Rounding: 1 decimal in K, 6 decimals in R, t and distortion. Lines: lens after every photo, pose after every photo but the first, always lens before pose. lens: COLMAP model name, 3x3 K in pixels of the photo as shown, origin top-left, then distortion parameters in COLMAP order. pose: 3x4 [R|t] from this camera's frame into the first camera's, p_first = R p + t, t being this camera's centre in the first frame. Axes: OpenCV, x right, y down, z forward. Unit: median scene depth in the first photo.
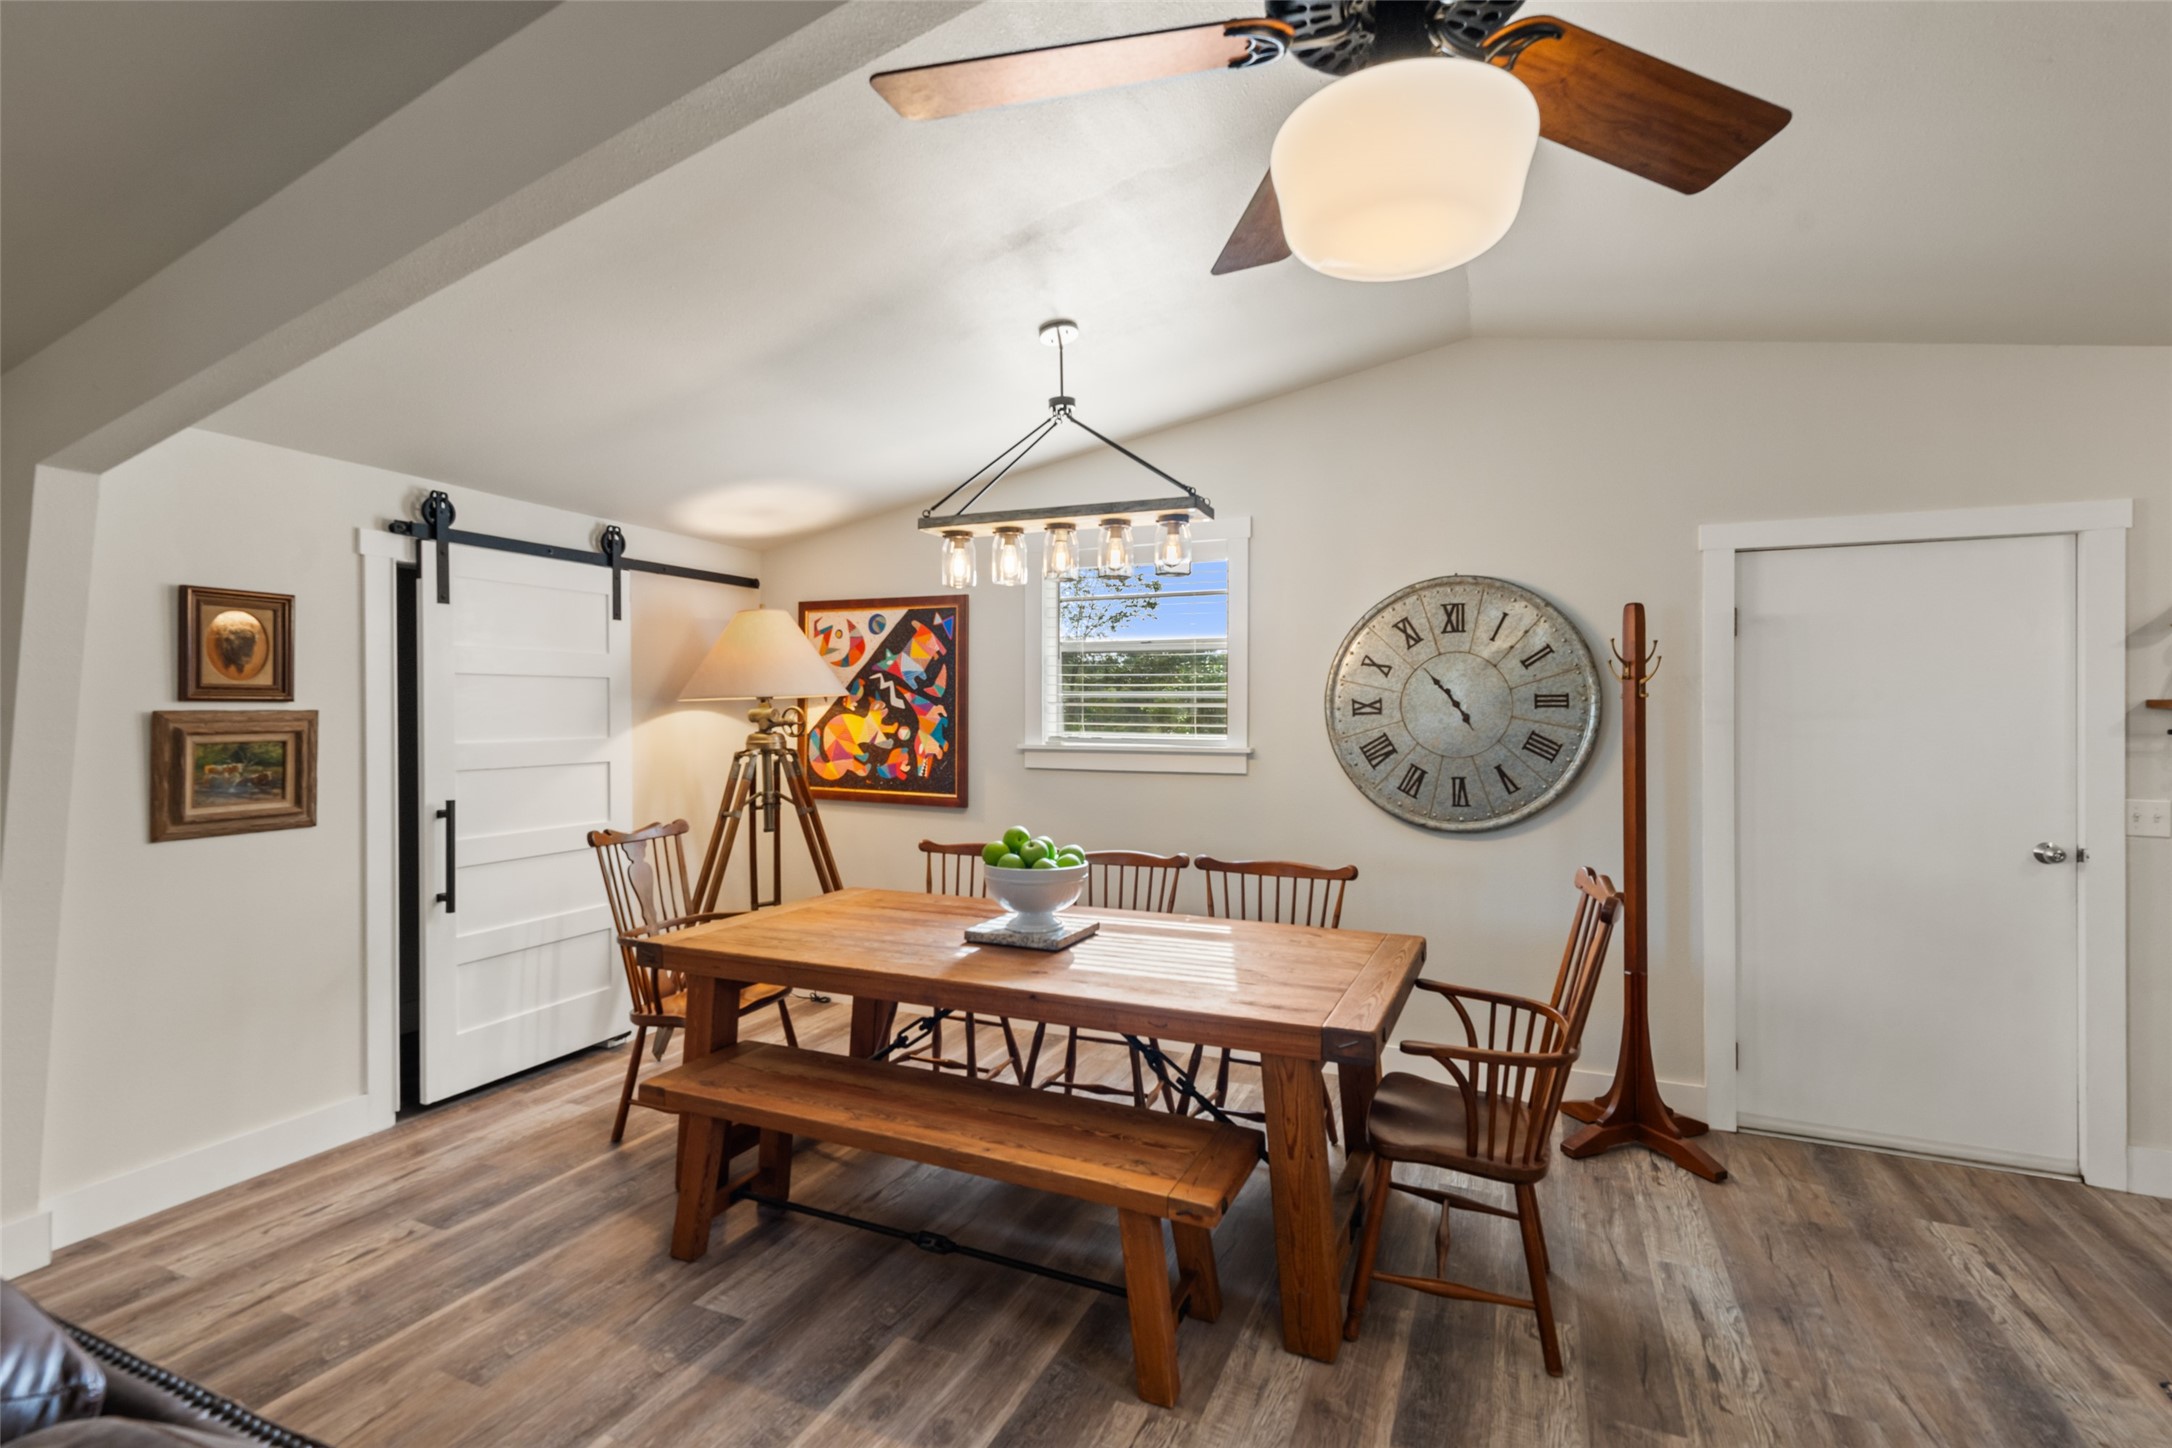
lens RADIAL K [[991.7, 0, 1086.0], [0, 991.7, 724.0], [0, 0, 1]] dist [0.004682, -0.000725]
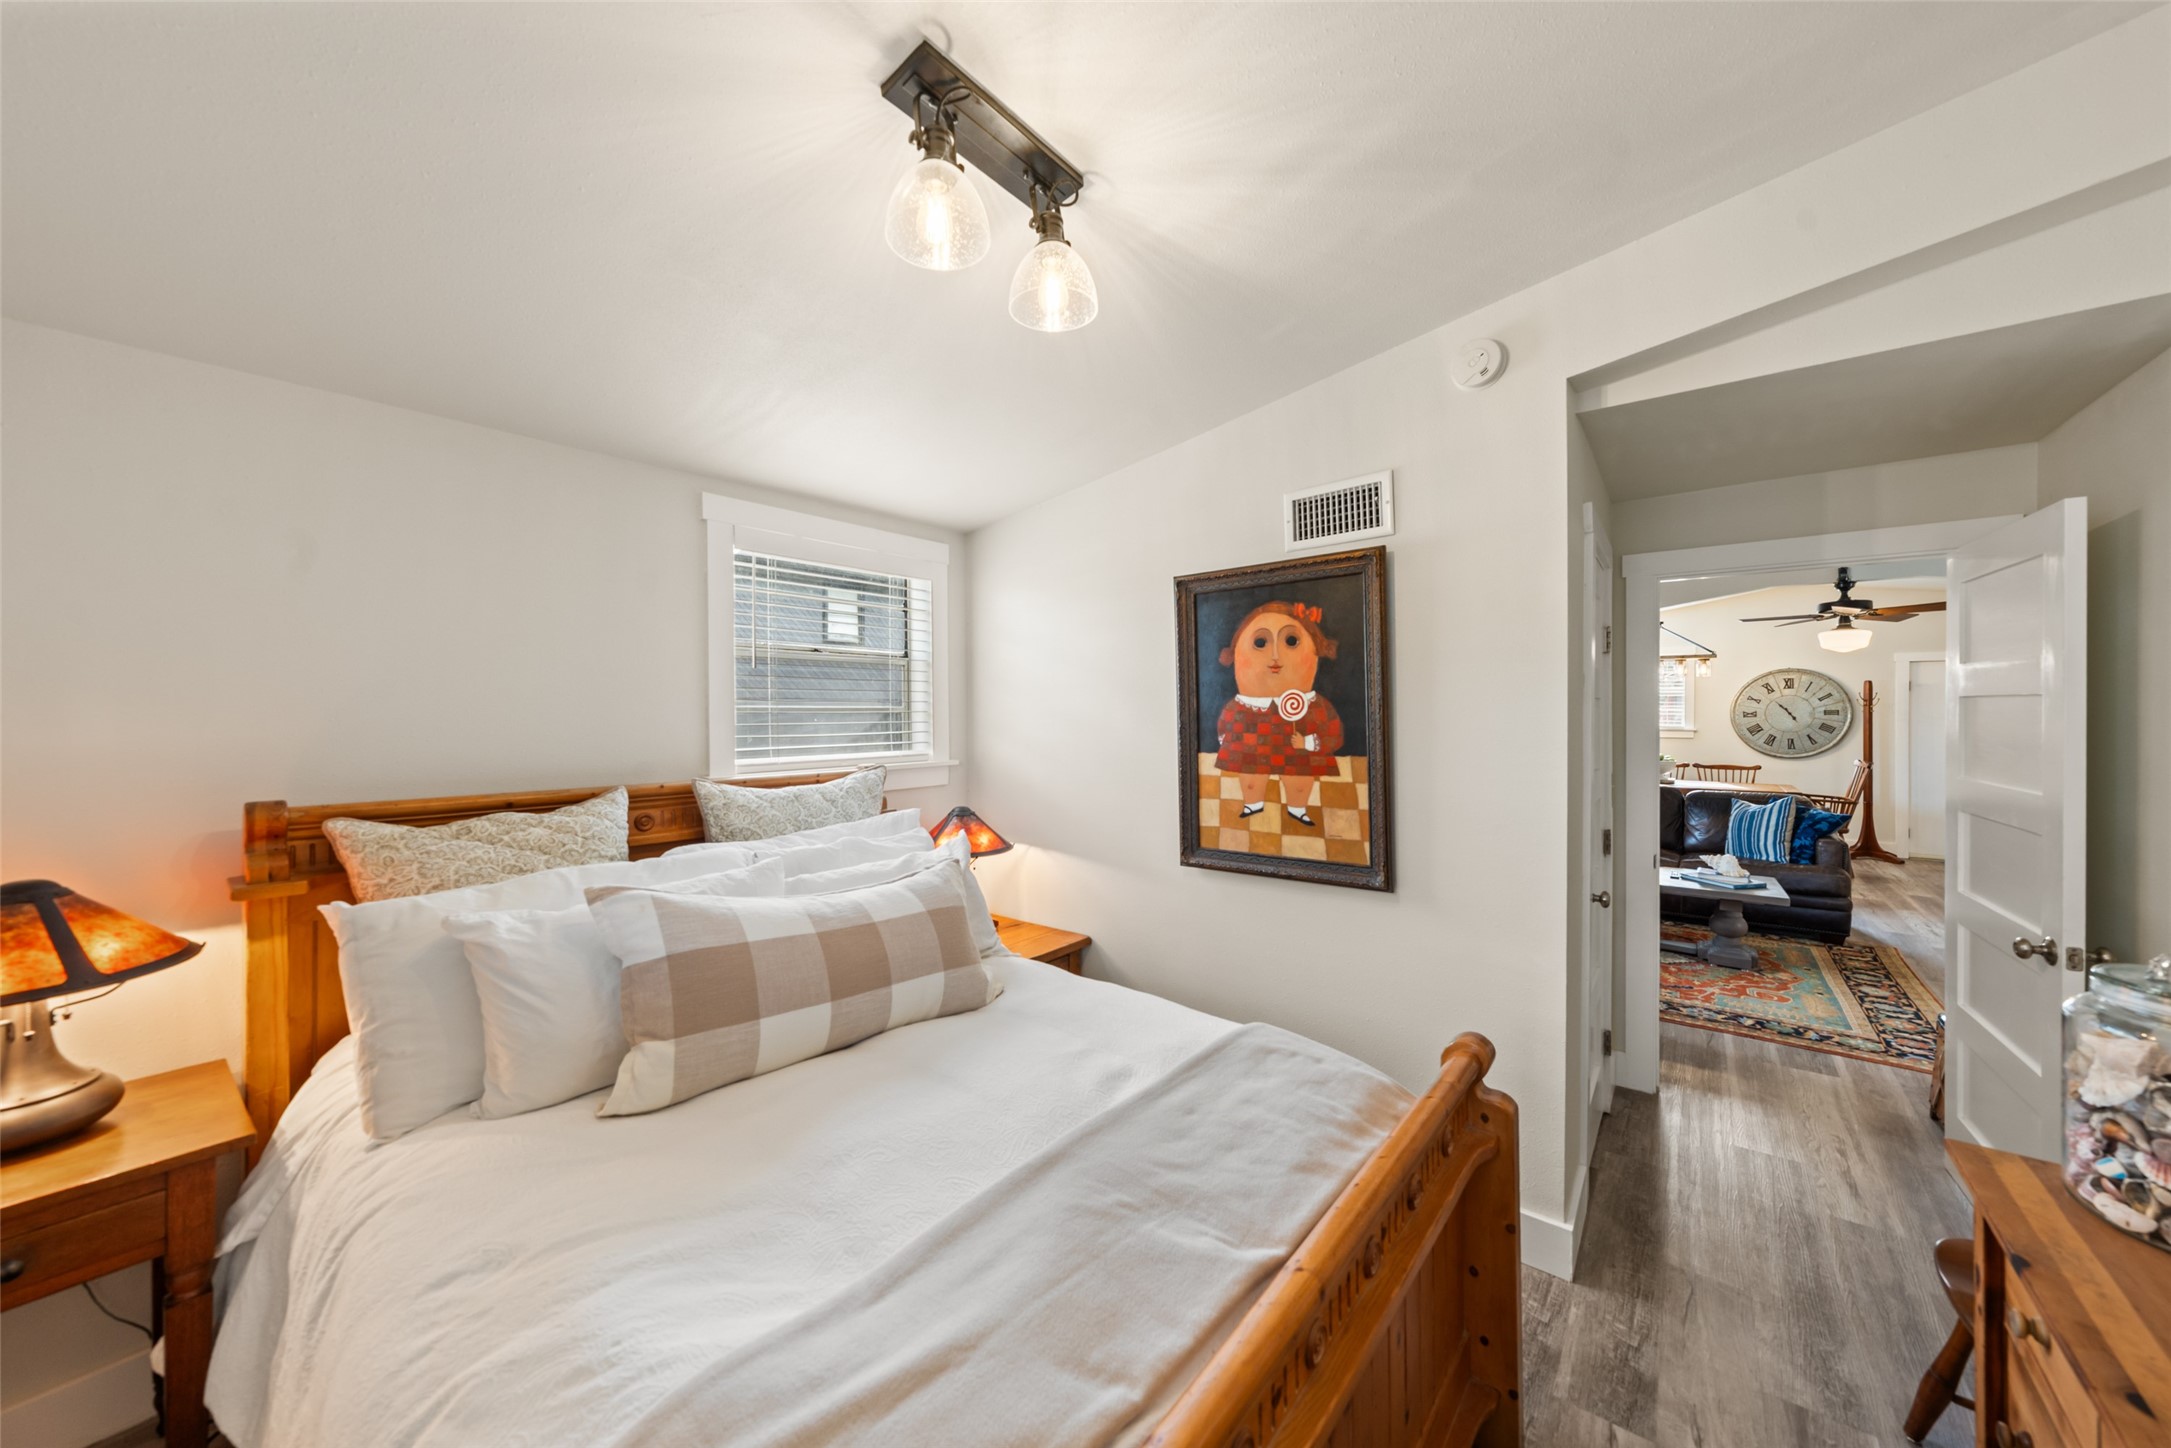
lens RADIAL K [[761.9, 0, 1085.5], [0, 761.9, 724.0], [0, 0, 1]] dist [0.000617, 0.000007]
pose [[0.968578, 0.000694, -0.248711, -1.337853], [0.000960, 0.999978, 0.006532, -0.007082], [0.248710, -0.006565, 0.968556, -2.090706]]
